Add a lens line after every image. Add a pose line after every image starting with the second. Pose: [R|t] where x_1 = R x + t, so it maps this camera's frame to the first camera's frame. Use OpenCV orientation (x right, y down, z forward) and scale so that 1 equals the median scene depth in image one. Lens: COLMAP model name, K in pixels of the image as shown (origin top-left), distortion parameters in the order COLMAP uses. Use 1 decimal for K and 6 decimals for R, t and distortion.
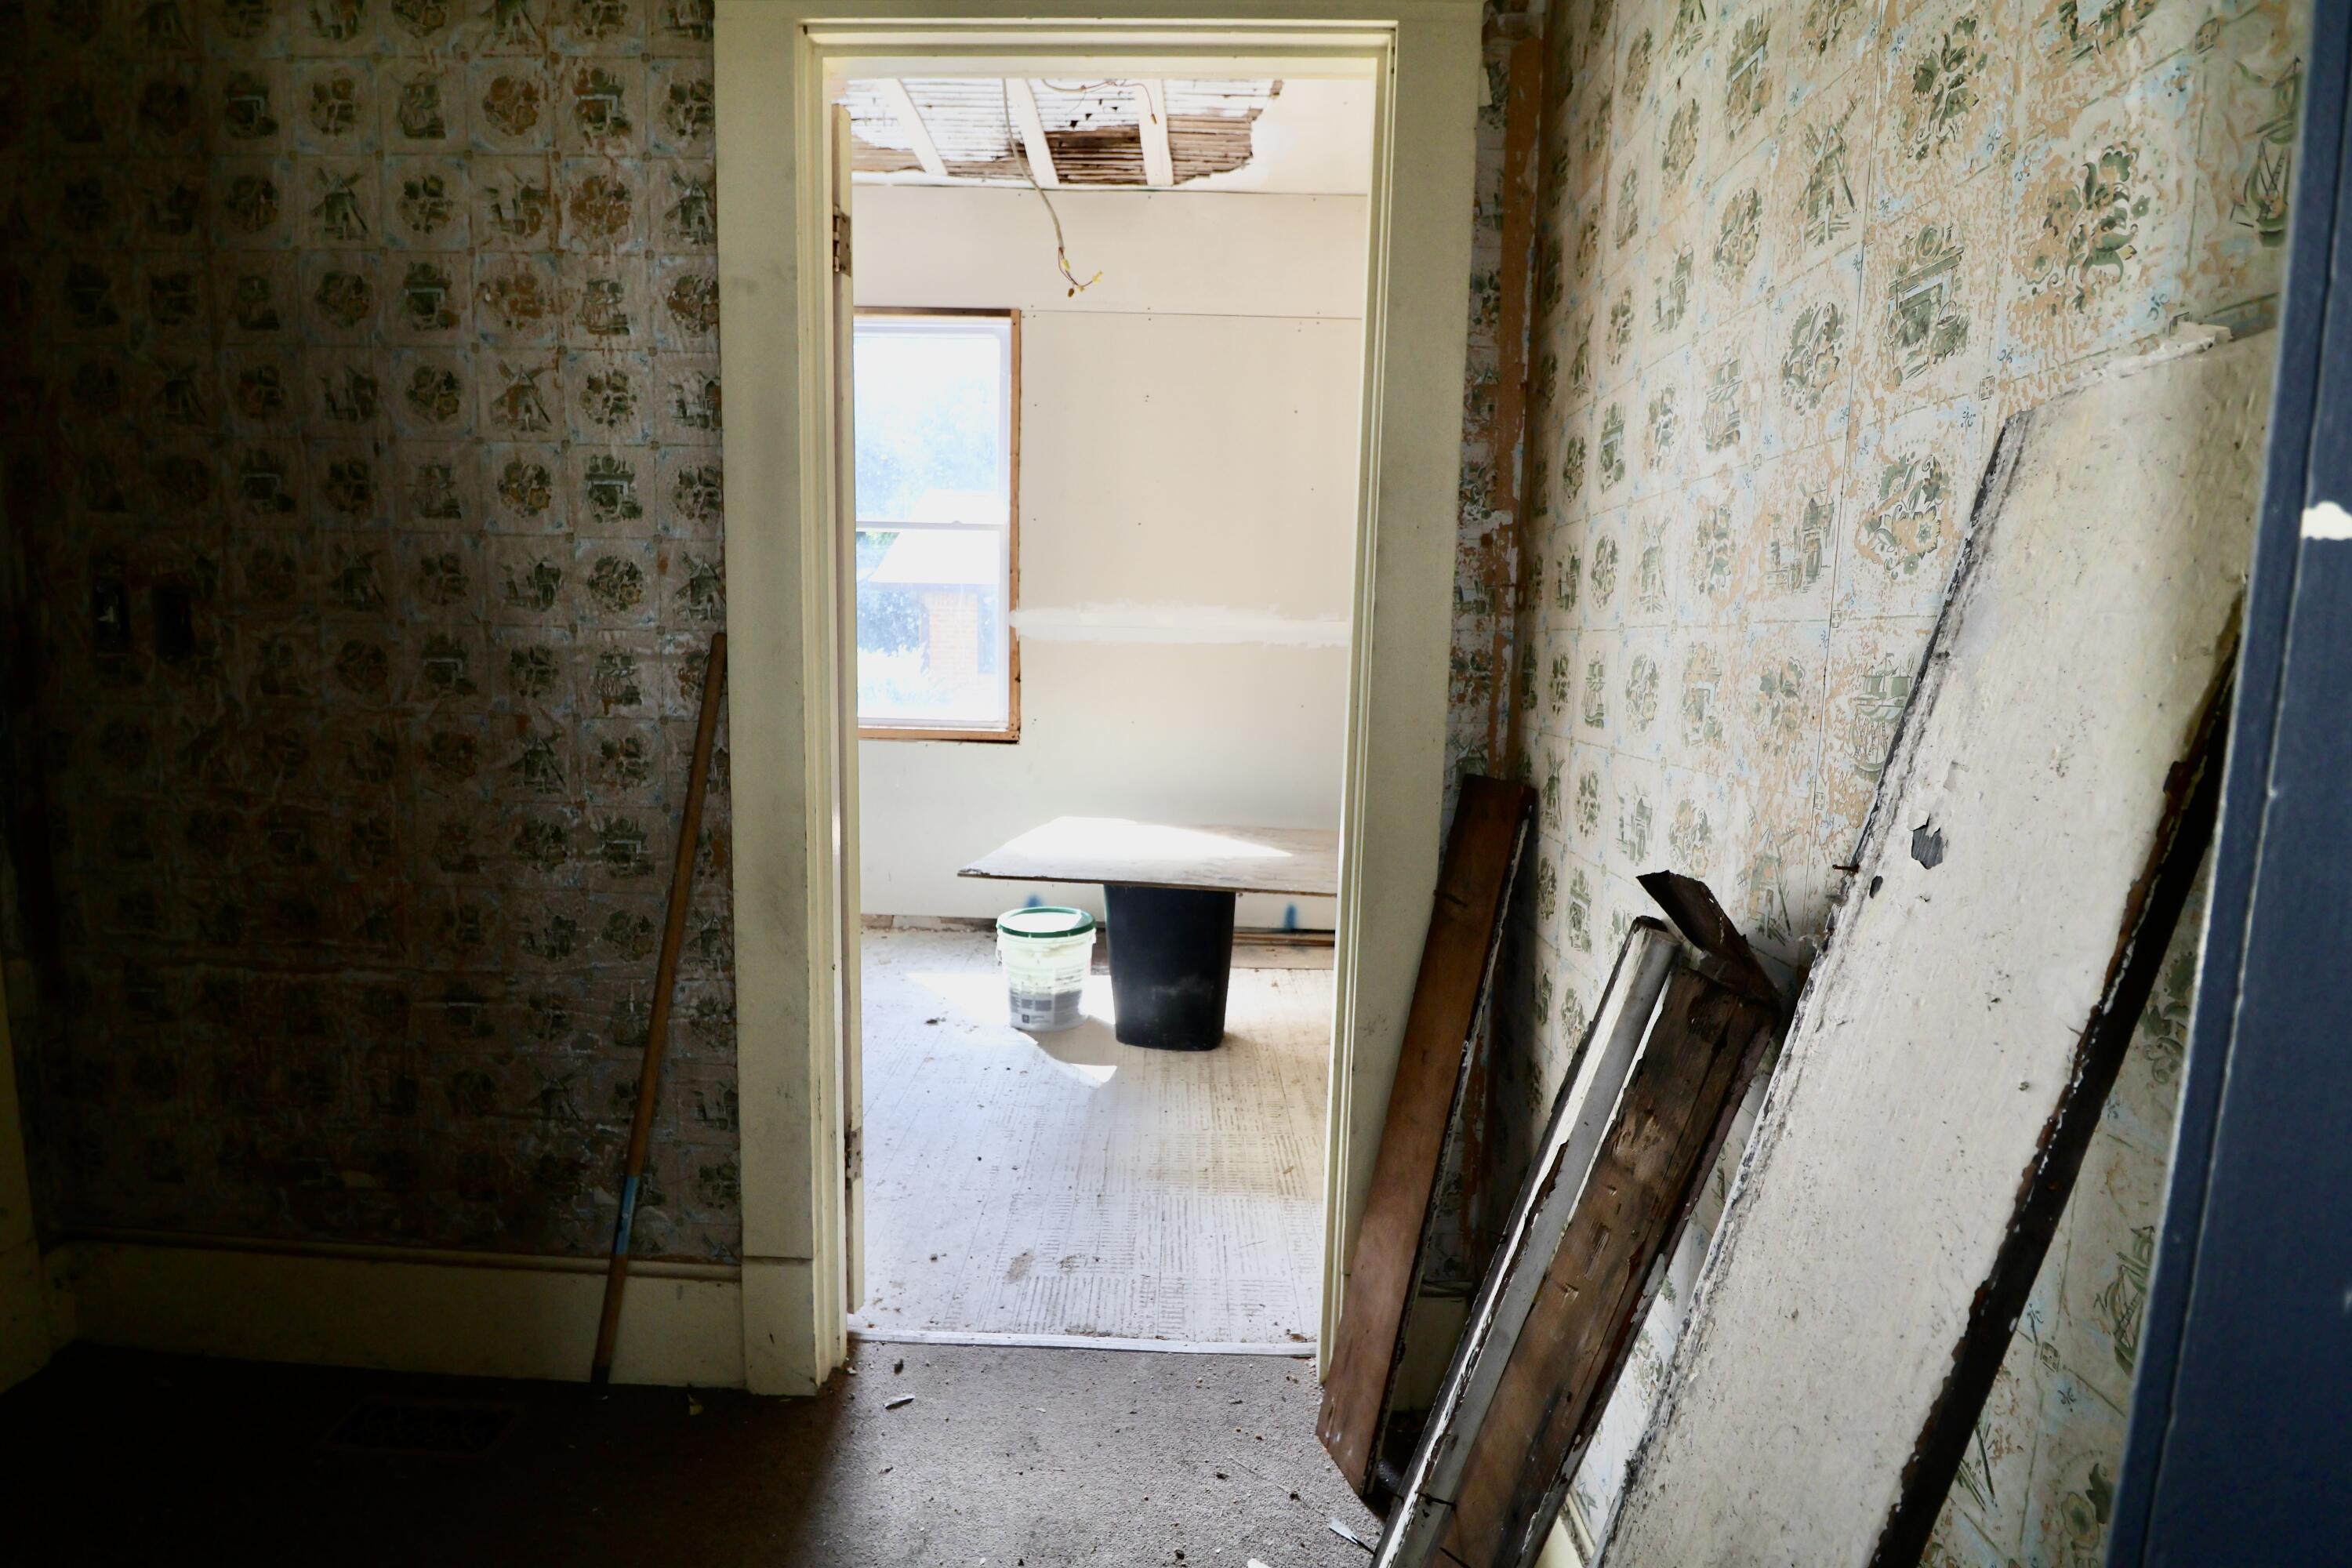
lens RADIAL K [[1084.5, 0, 1154.3], [0, 1084.5, 780.9], [0, 0, 1]] dist [-0.012237, -0.005516]
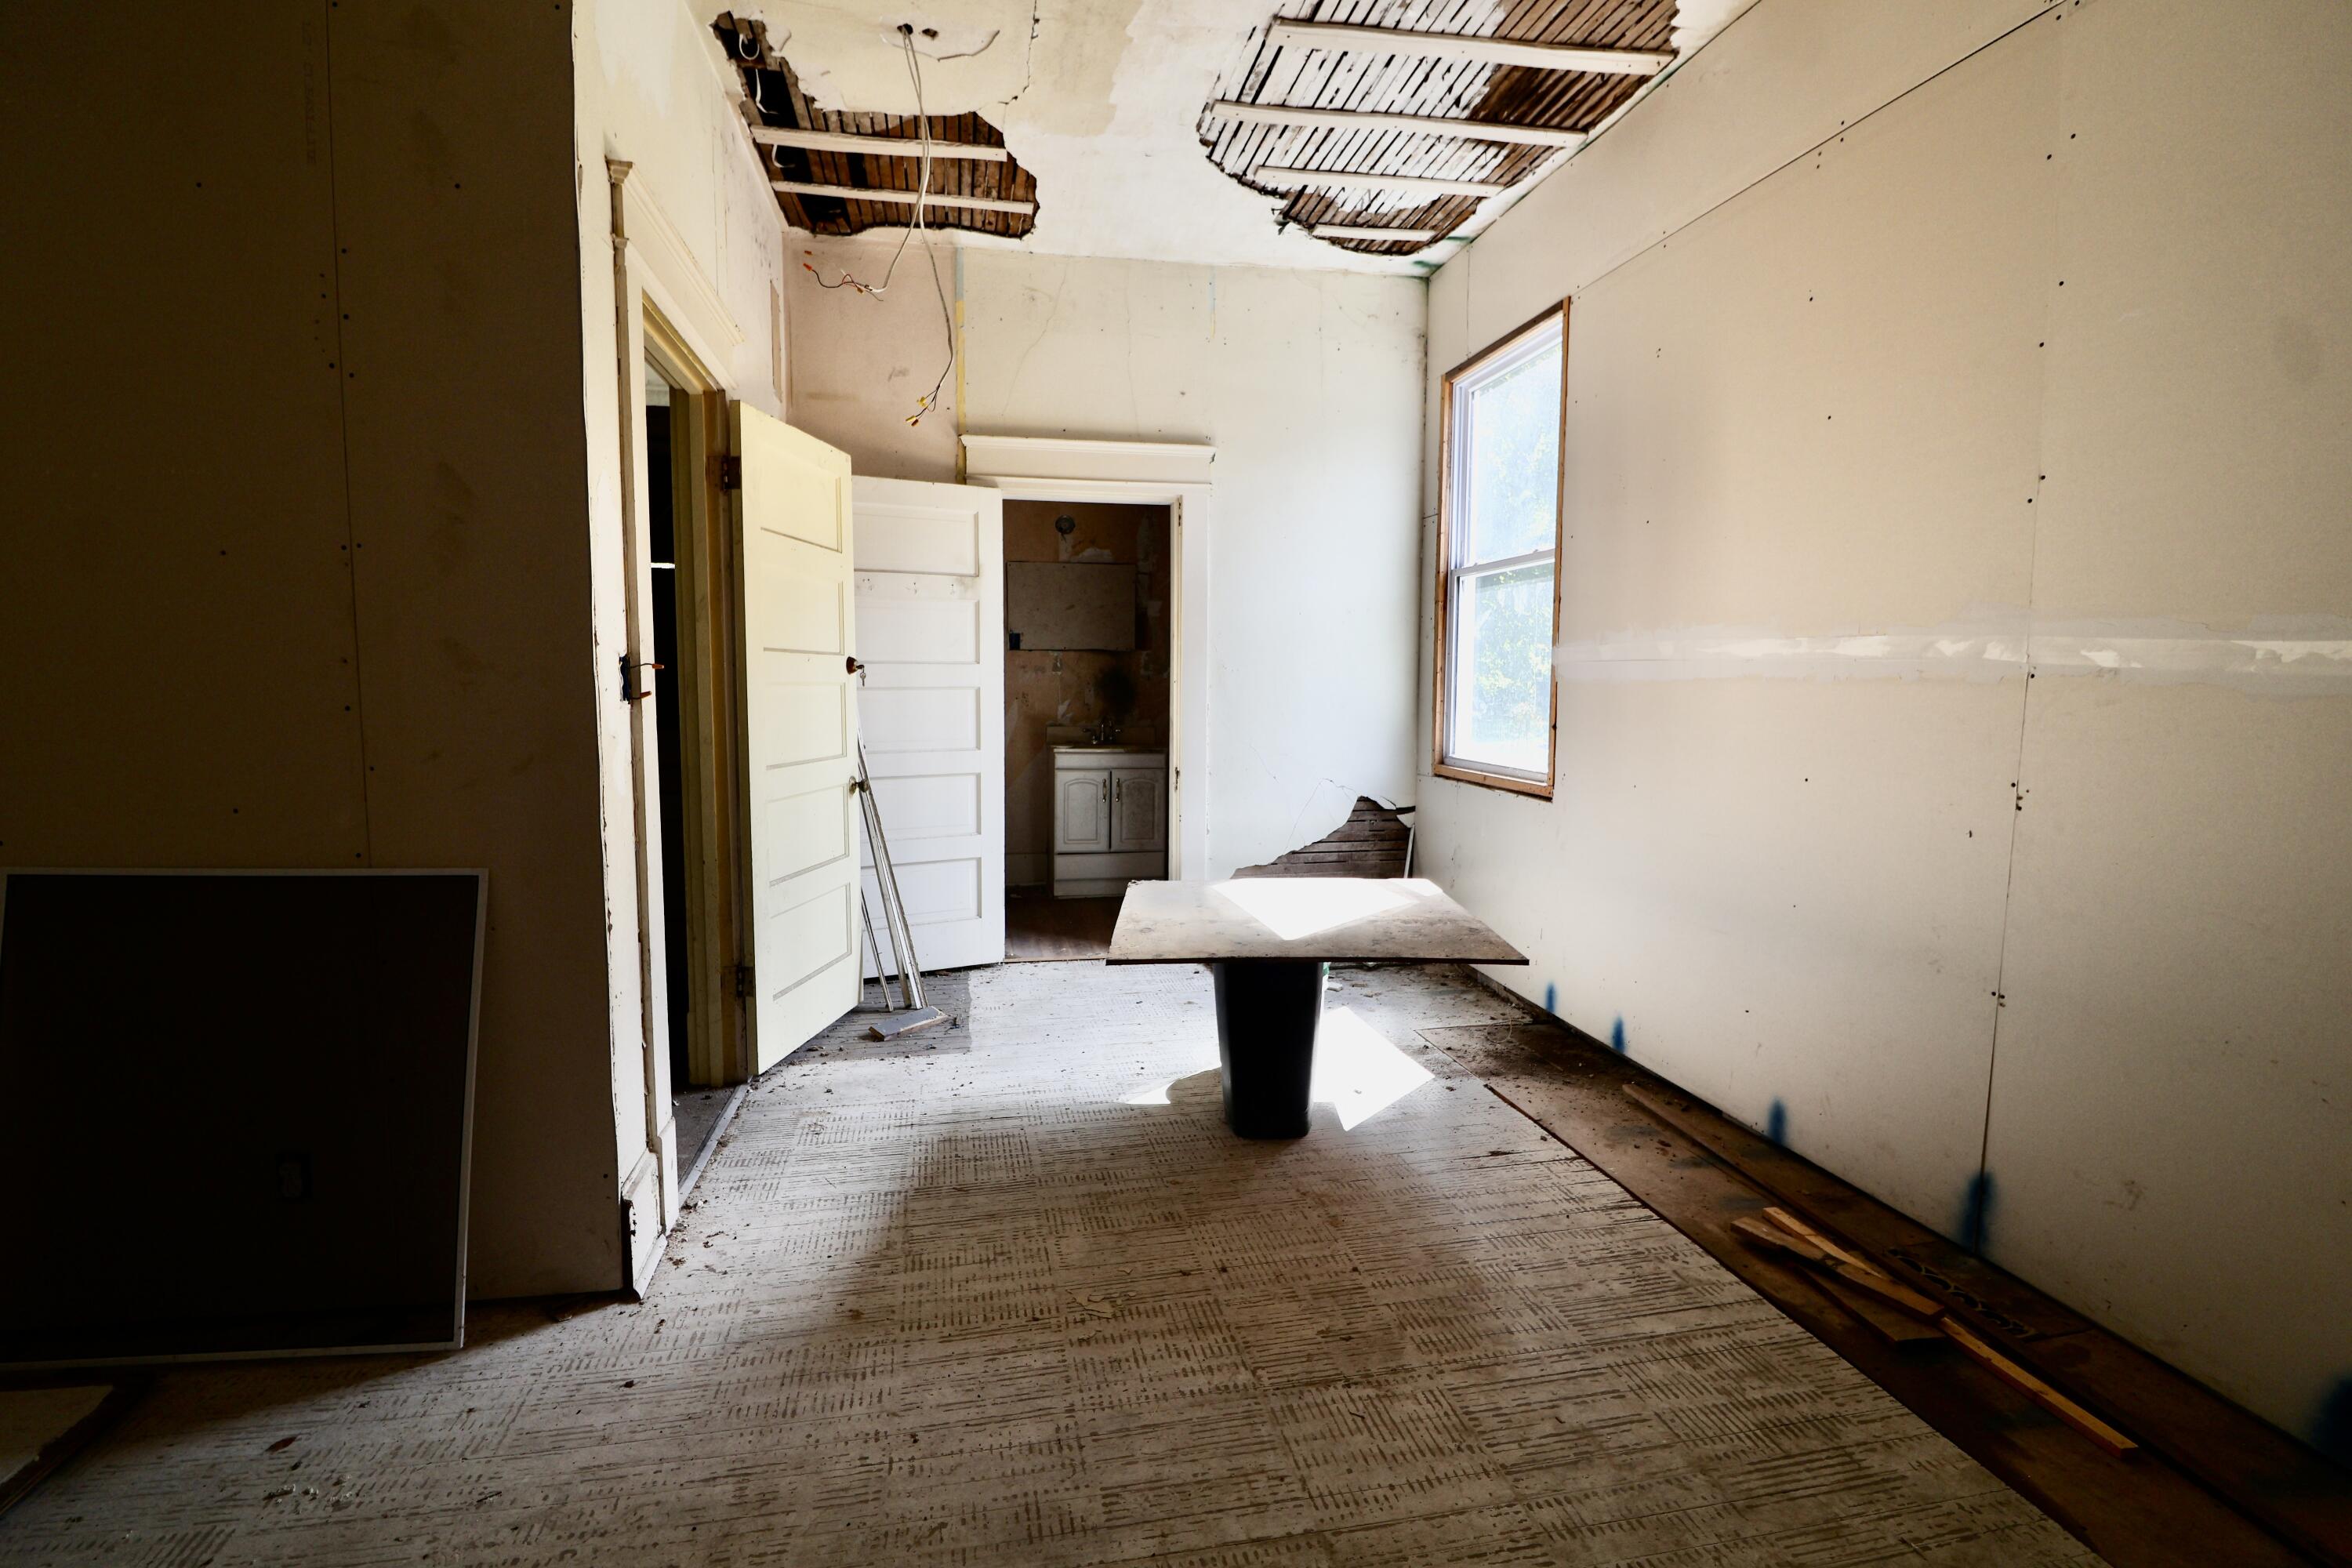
lens RADIAL K [[1084.5, 0, 1166.3], [0, 1084.5, 781.2], [0, 0, 1]] dist [-0.012237, -0.005516]
pose [[0.202341, 0.066099, -0.977082, 0.672335], [-0.111831, 0.992753, 0.044001, -0.055942], [0.972909, 0.100365, 0.208266, 0.548180]]
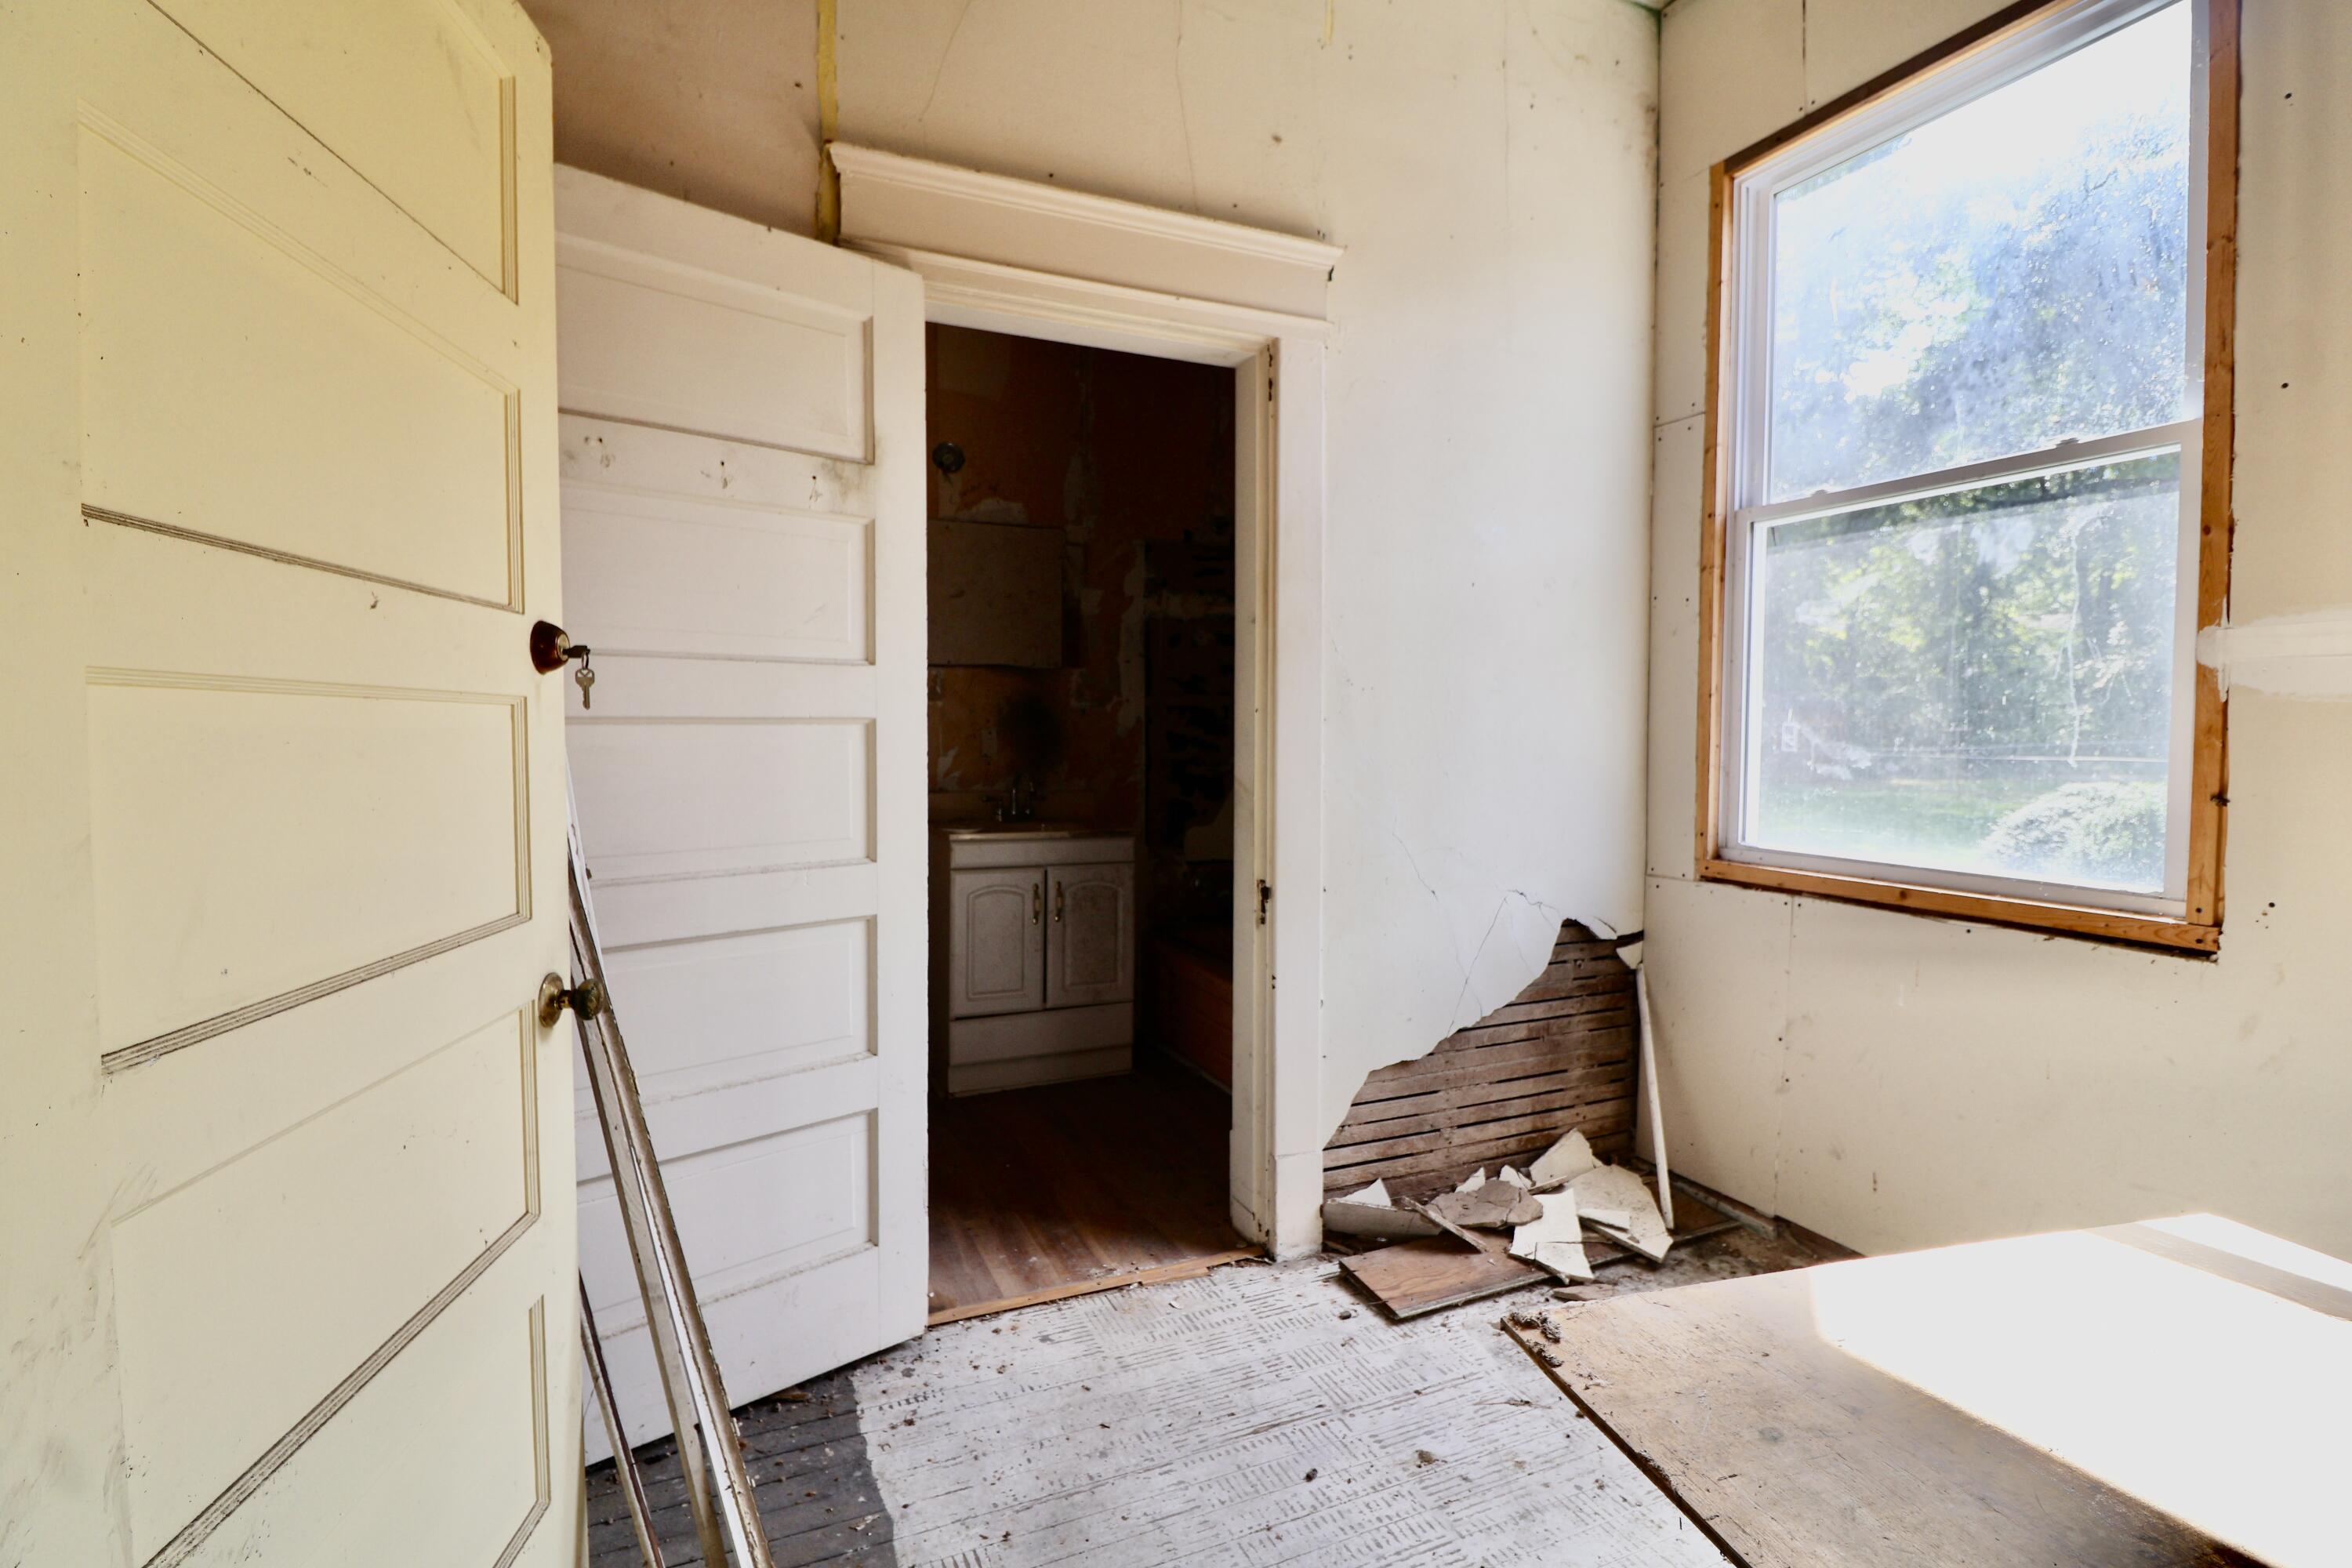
lens RADIAL K [[1084.5, 0, 1158.4], [0, 1084.5, 780.9], [0, 0, 1]] dist [-0.012237, -0.005516]
pose [[0.411499, 0.018071, -0.911231, 0.071951], [-0.096838, 0.995011, -0.023999, -0.054613], [0.906251, 0.098117, 0.411196, 0.505213]]
